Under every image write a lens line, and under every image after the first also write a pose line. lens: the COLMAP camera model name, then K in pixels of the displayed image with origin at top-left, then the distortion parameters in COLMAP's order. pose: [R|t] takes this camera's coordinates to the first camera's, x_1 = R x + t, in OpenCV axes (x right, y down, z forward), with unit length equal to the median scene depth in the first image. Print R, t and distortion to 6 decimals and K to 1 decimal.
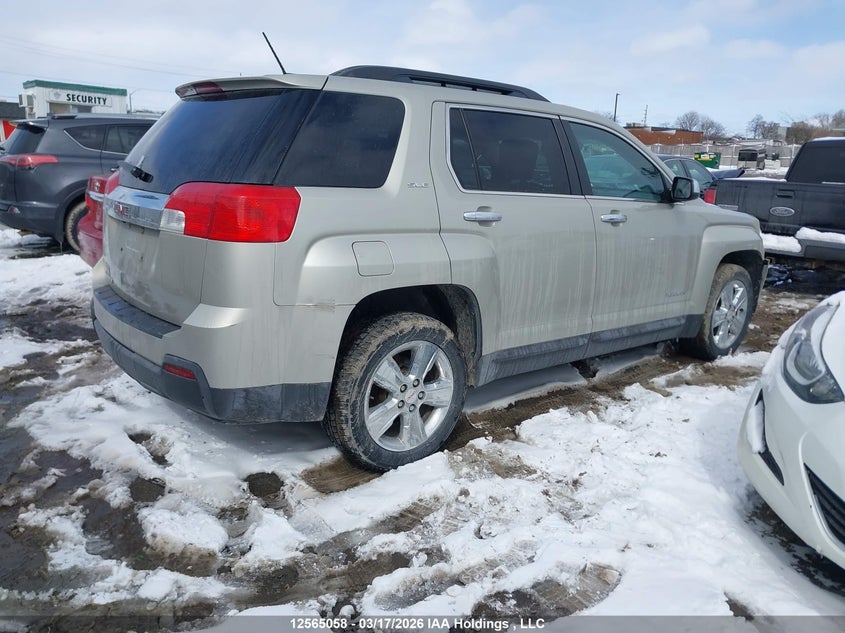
lens RADIAL K [[657.7, 0, 429.2], [0, 657.7, 317.5], [0, 0, 1]] dist [0.054193, -0.057987]
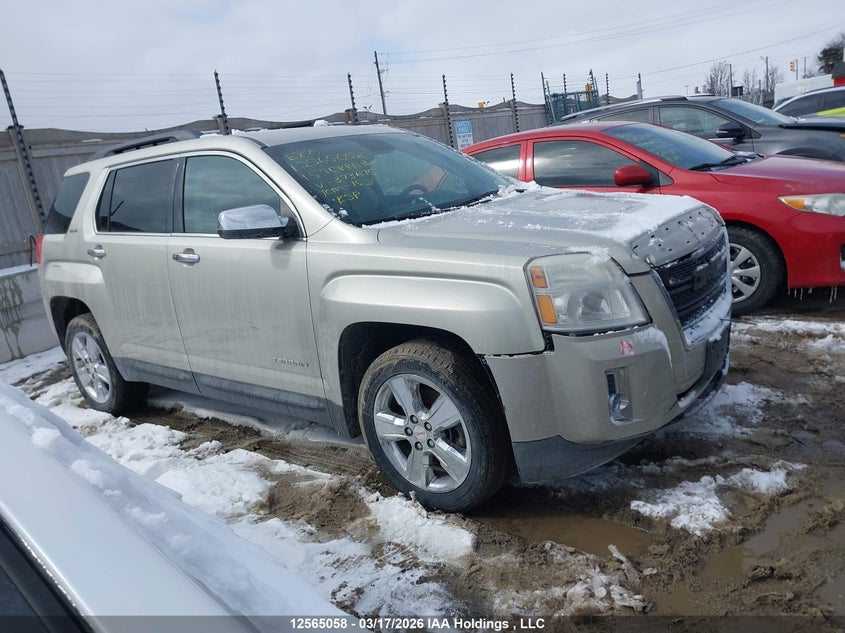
lens RADIAL K [[657.7, 0, 429.2], [0, 657.7, 317.5], [0, 0, 1]] dist [0.054193, -0.057987]
pose [[0.232730, 0.167808, -0.957955, 1.224853], [-0.114631, 0.982869, 0.144323, -0.232624], [0.965762, 0.076223, 0.247979, 1.047823]]
